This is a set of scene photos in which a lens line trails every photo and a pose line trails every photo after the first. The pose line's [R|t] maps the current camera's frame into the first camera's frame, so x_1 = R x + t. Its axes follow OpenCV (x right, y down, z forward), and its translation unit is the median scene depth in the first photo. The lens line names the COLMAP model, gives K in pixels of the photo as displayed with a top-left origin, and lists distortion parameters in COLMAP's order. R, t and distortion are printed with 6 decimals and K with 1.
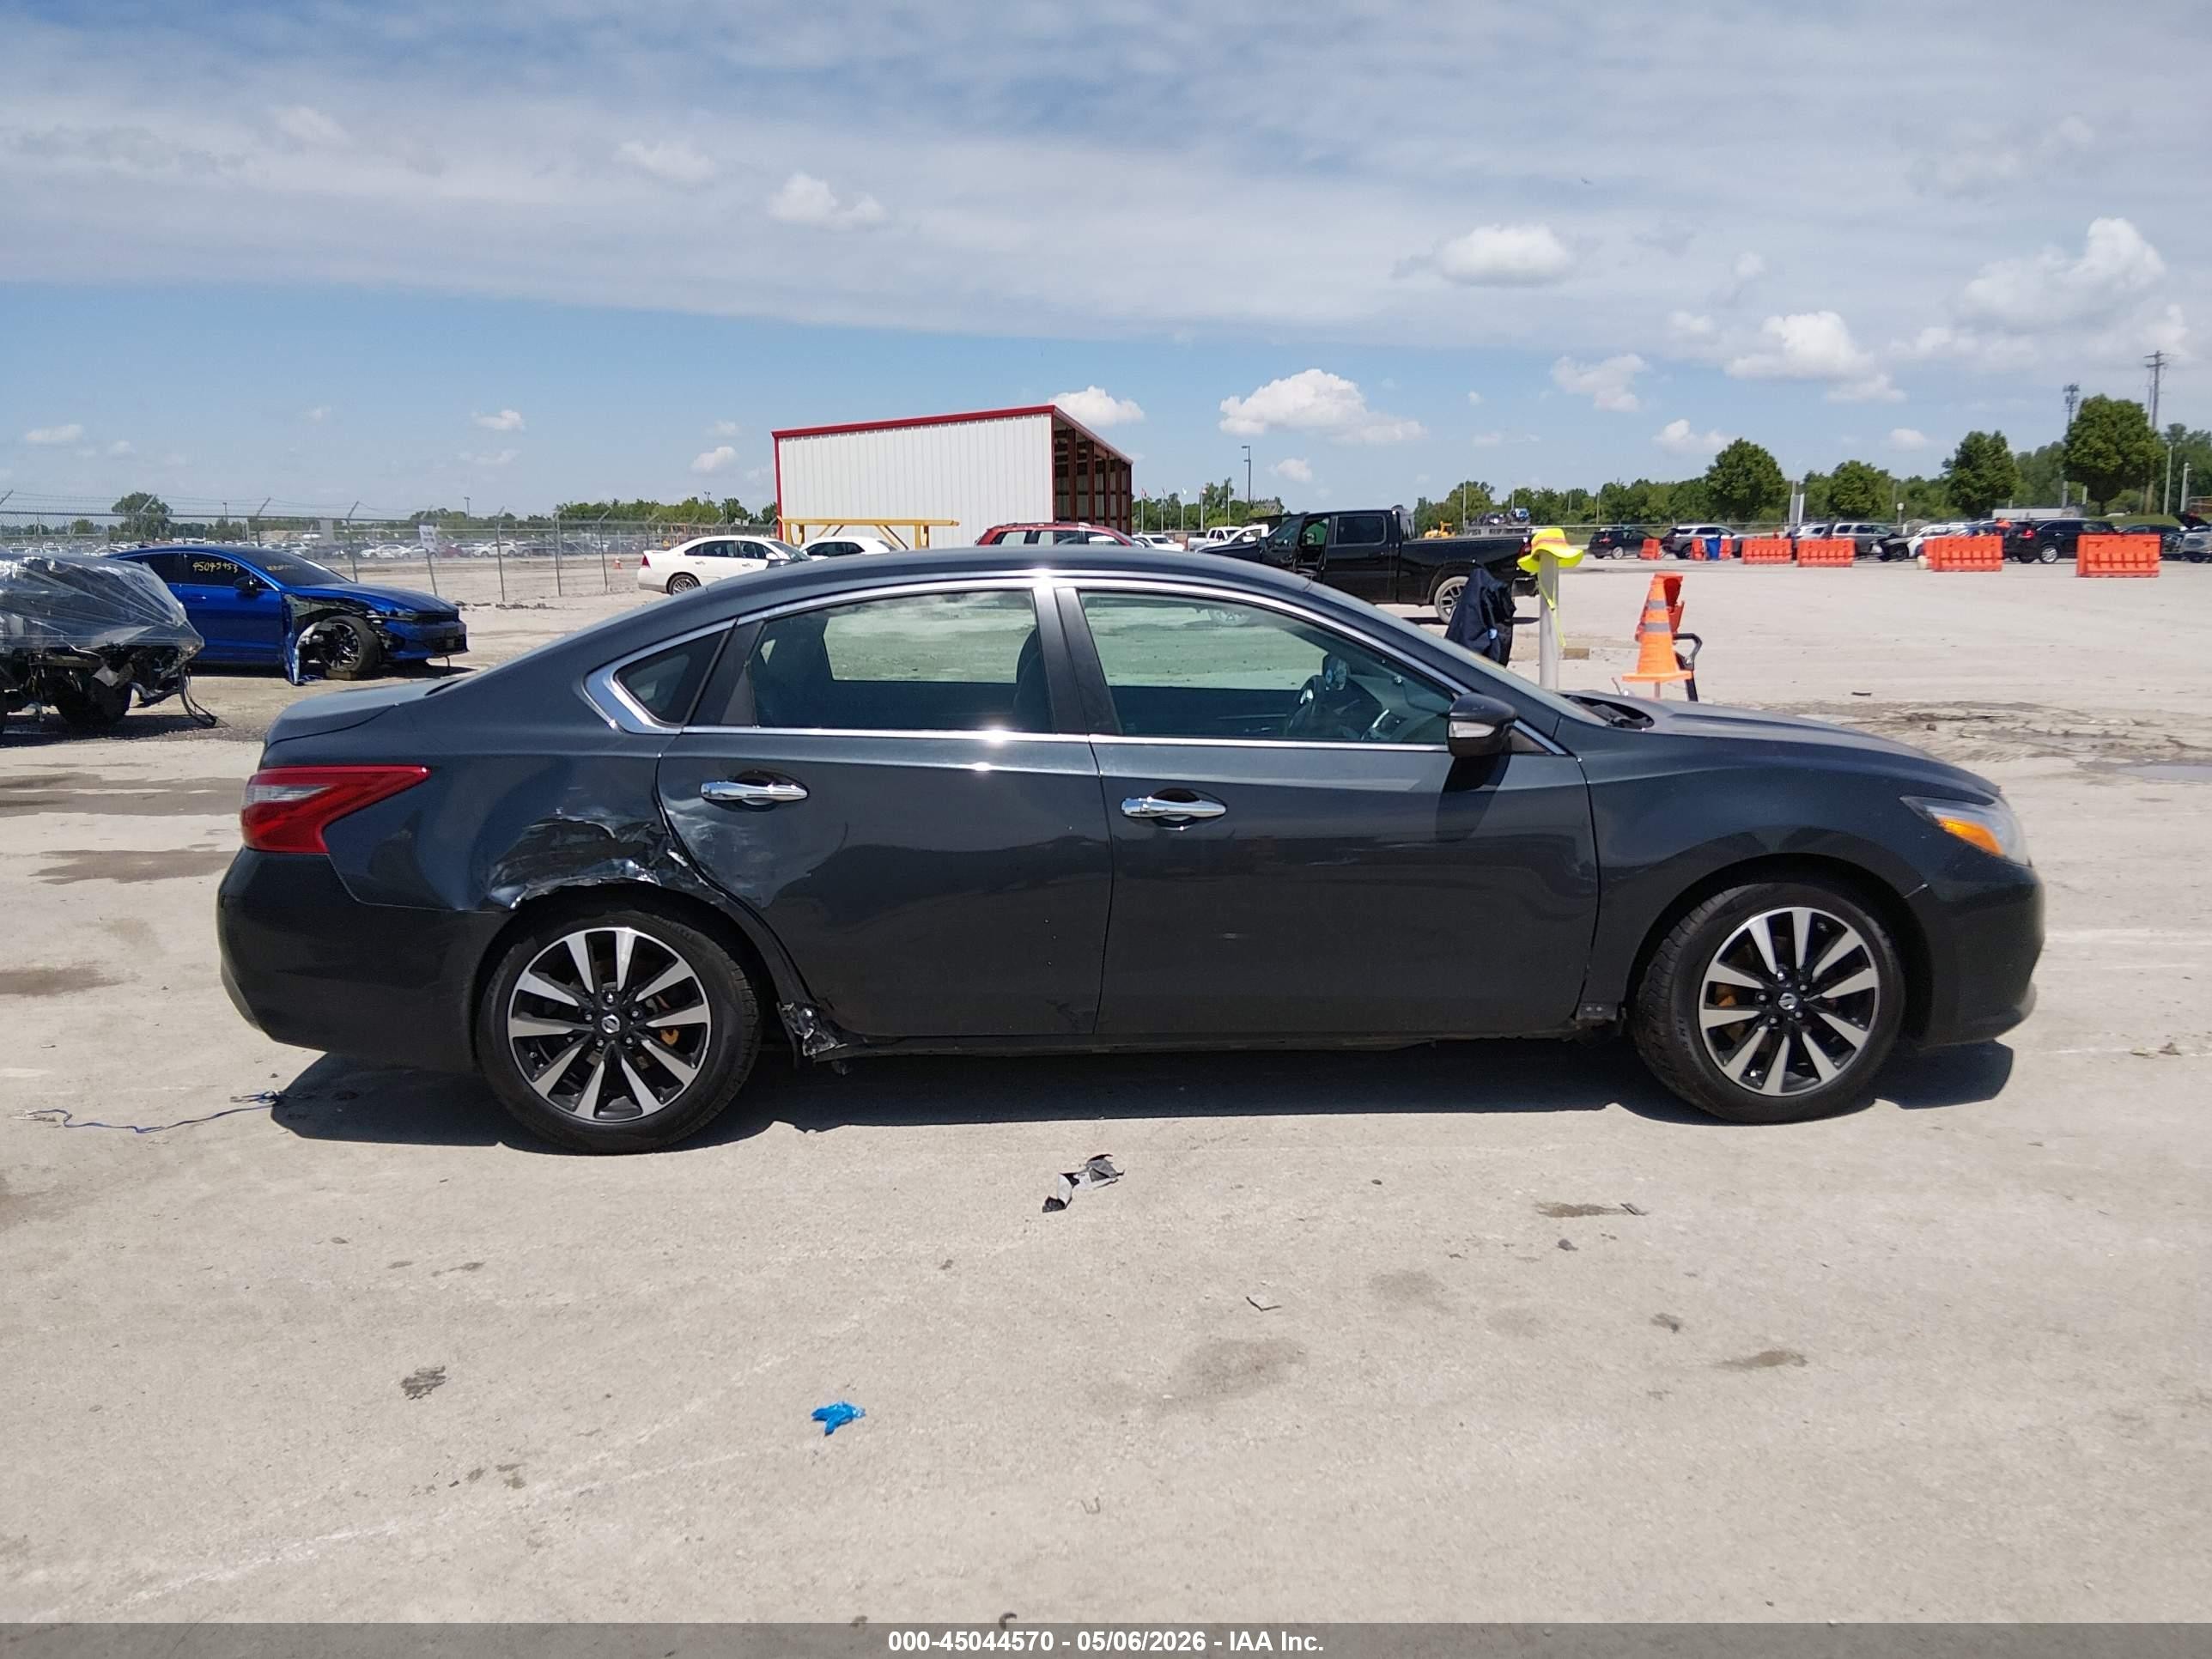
lens RADIAL K [[1654.4, 0, 1113.5], [0, 1654.4, 835.0], [0, 0, 1]] dist [0.108307, -0.169360]
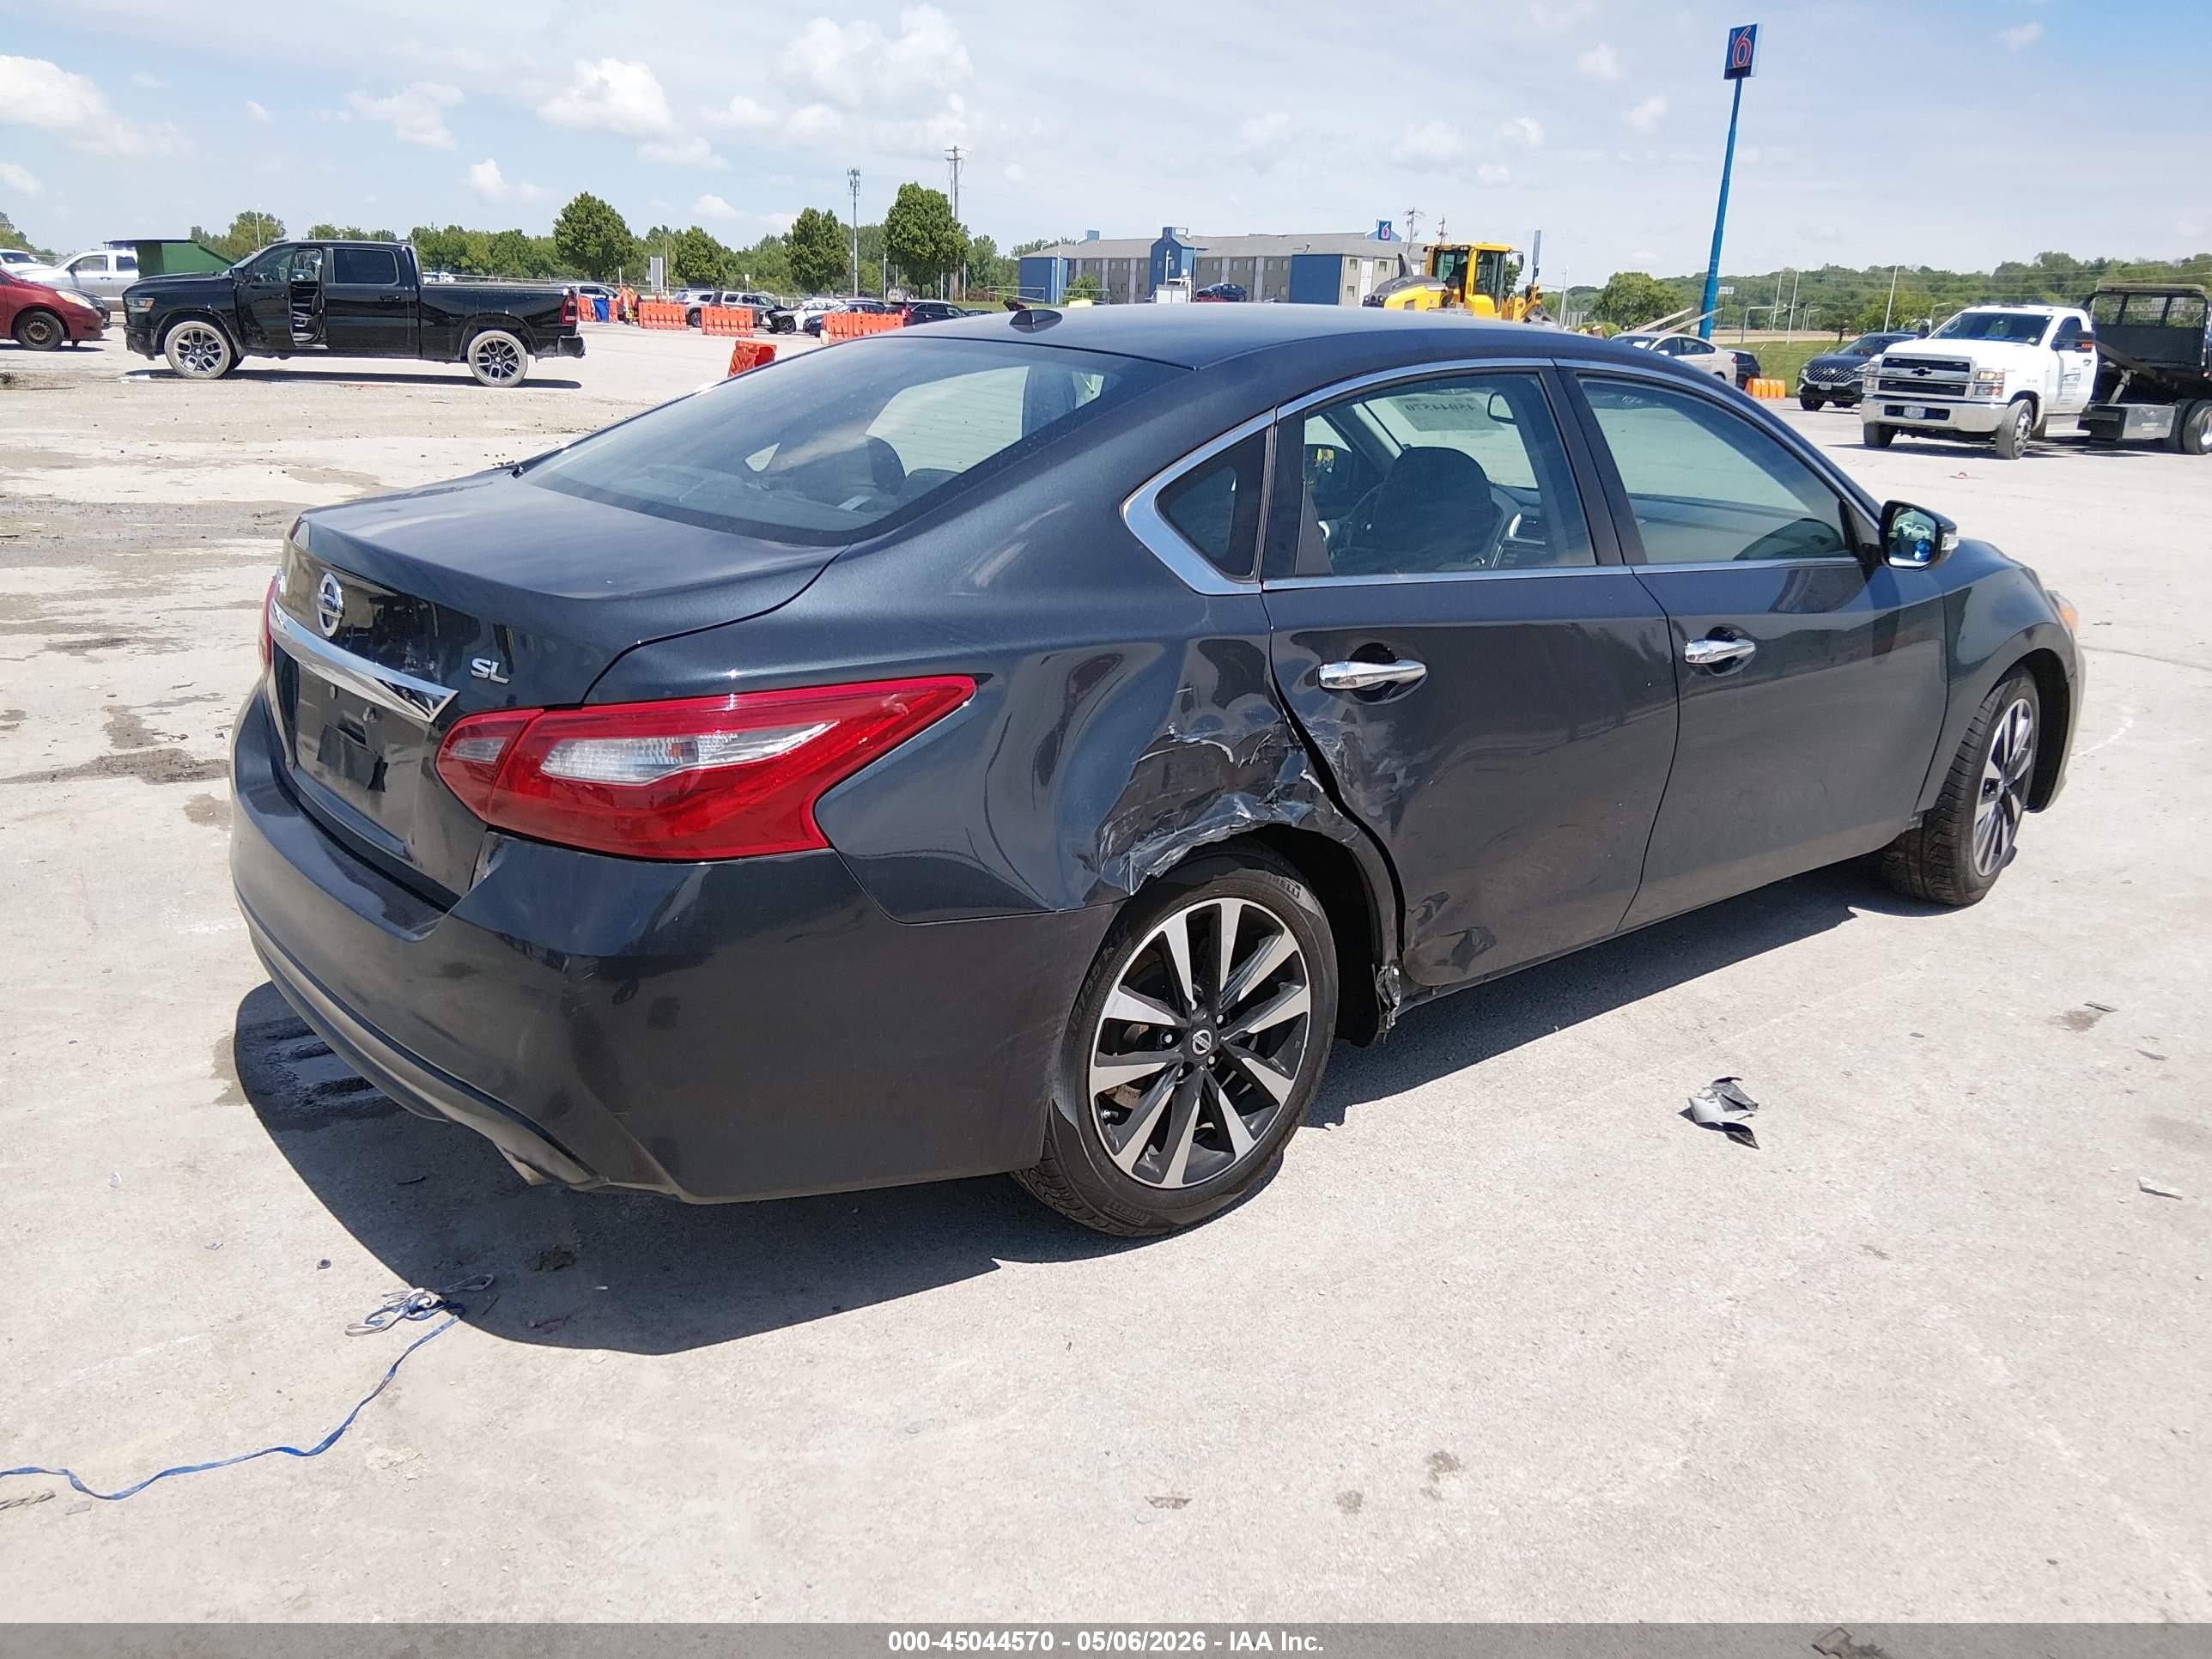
lens RADIAL K [[1654.4, 0, 1113.5], [0, 1654.4, 835.0], [0, 0, 1]] dist [0.108307, -0.169360]
pose [[0.783114, -0.138568, 0.606244, -0.203180], [0.054945, 0.986464, 0.154499, -0.020195], [-0.619446, -0.087680, 0.780127, 0.146791]]
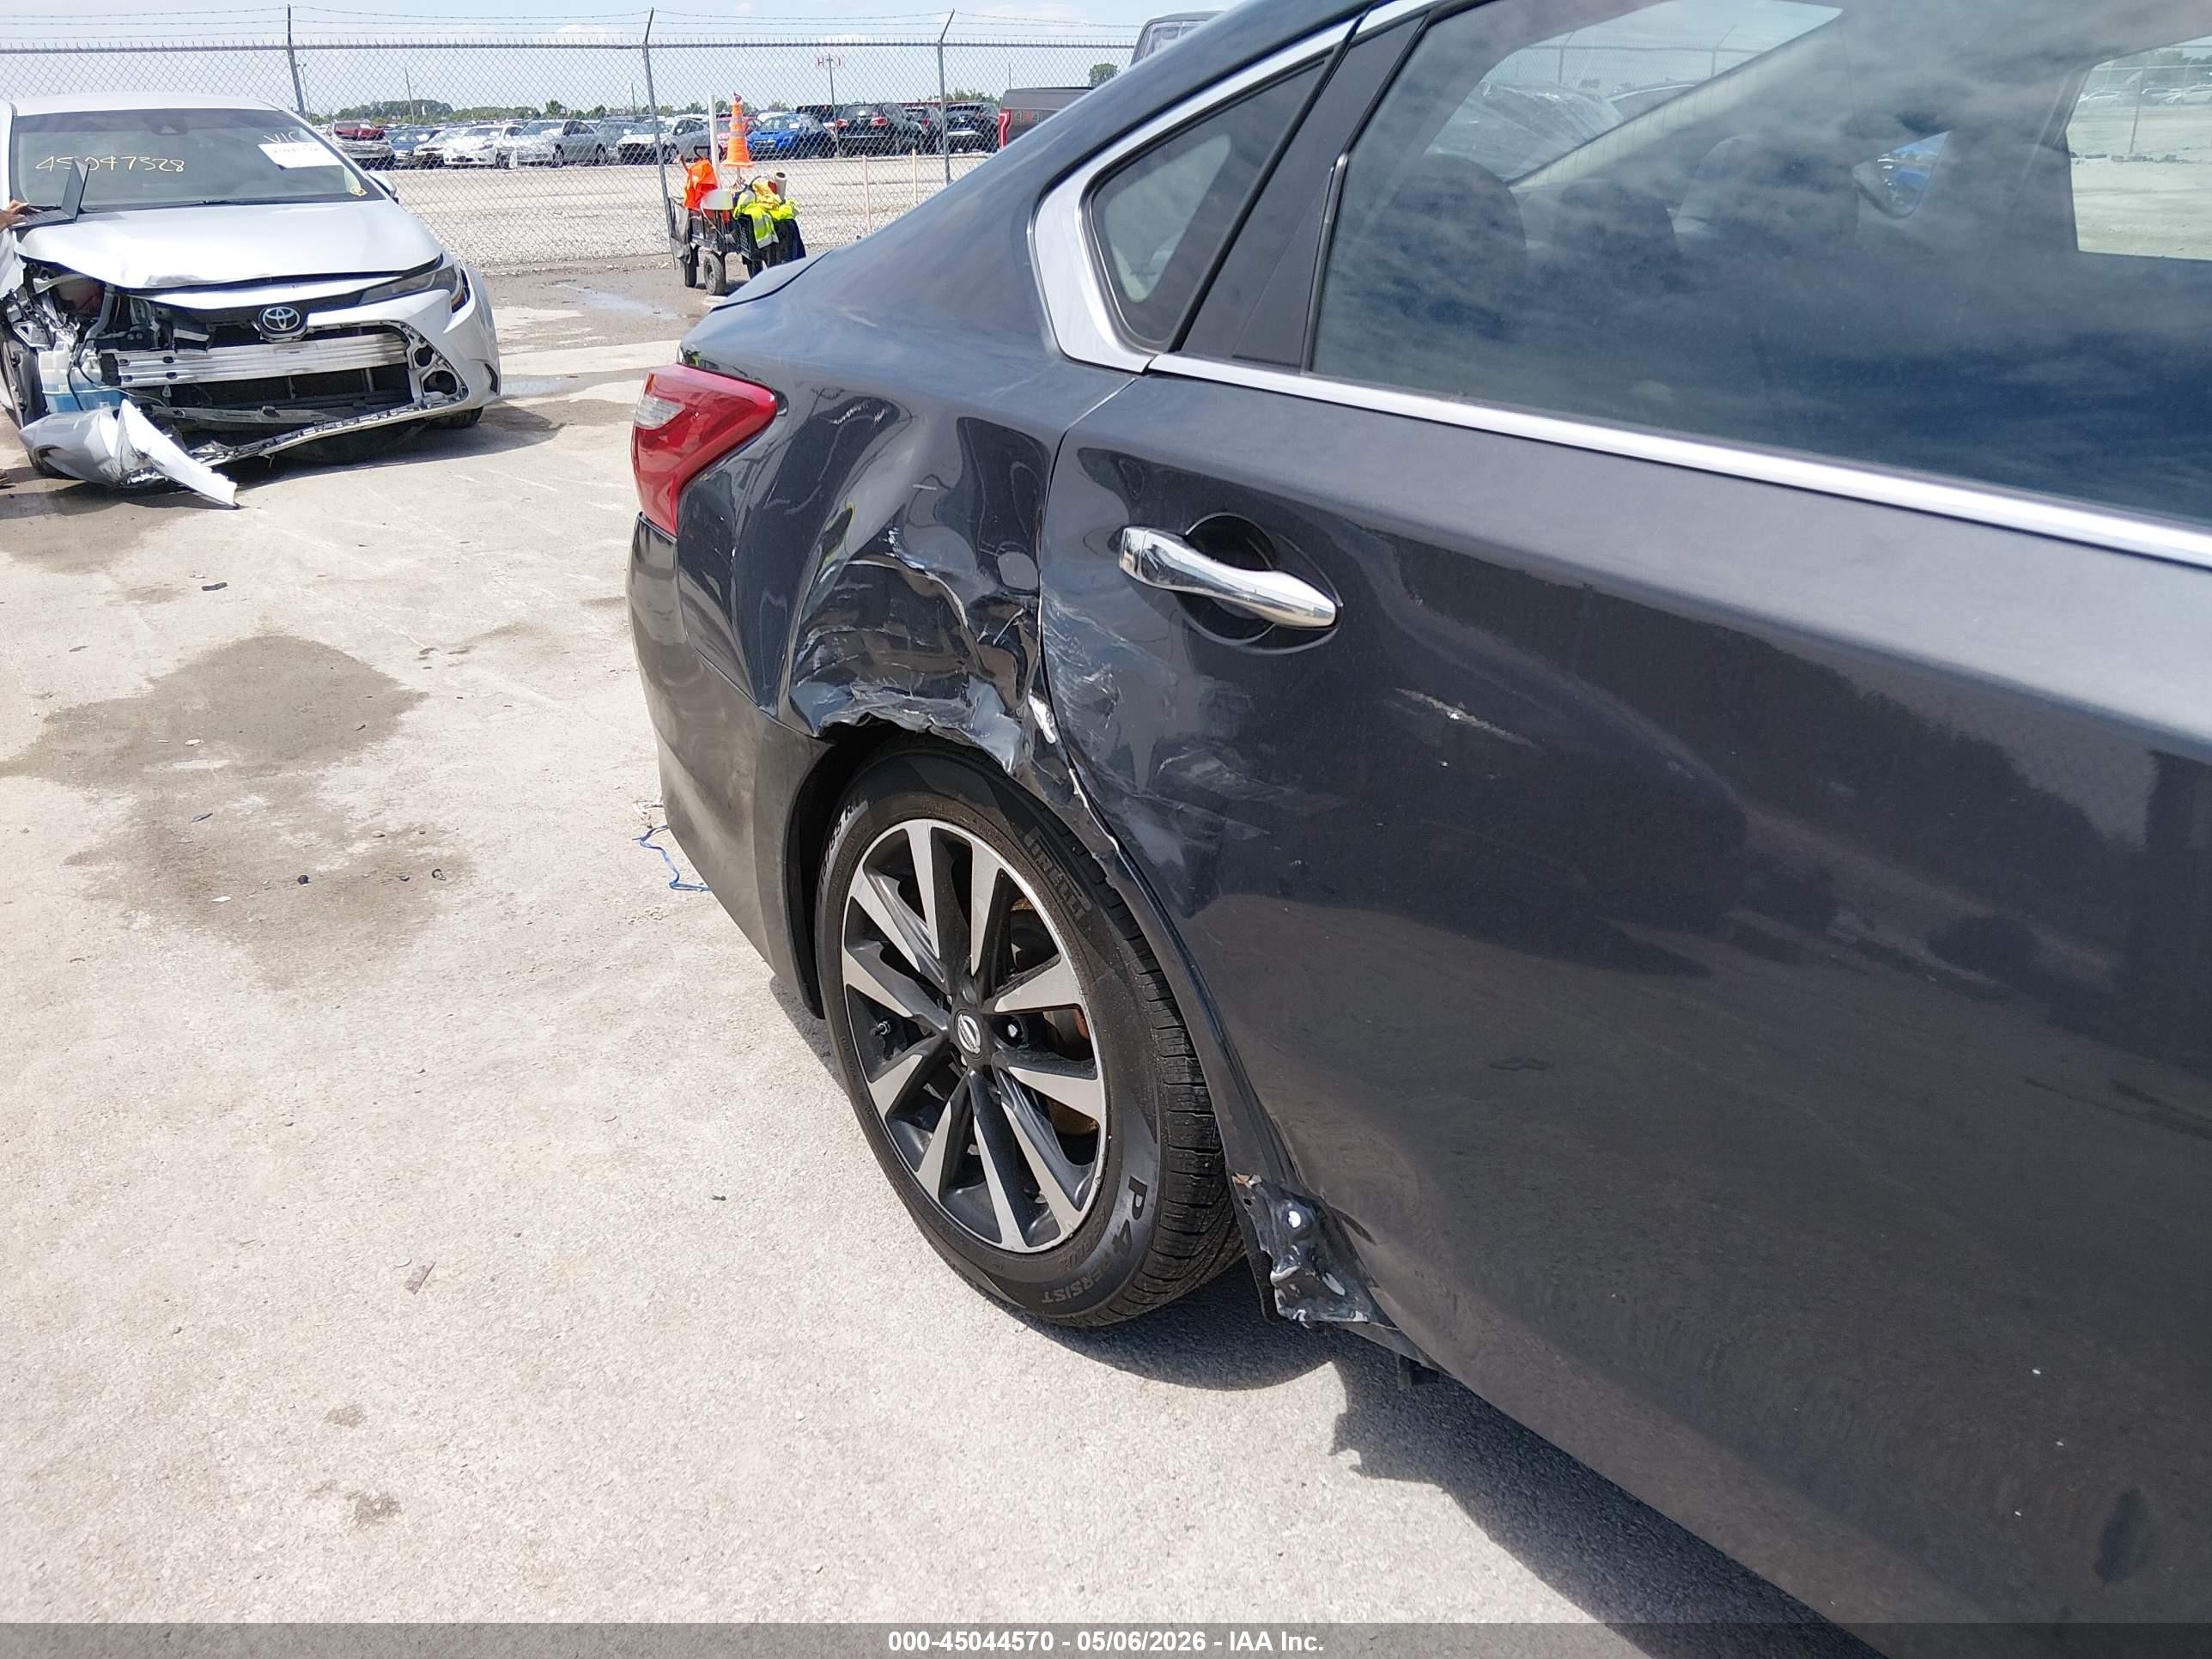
lens RADIAL K [[1654.4, 0, 1113.5], [0, 1654.4, 835.0], [0, 0, 1]] dist [0.108307, -0.169360]
pose [[0.627725, 0.300696, -0.718013, 0.006878], [-0.113034, 0.947814, 0.298115, -0.020663], [0.770185, -0.105975, 0.628955, 0.215268]]
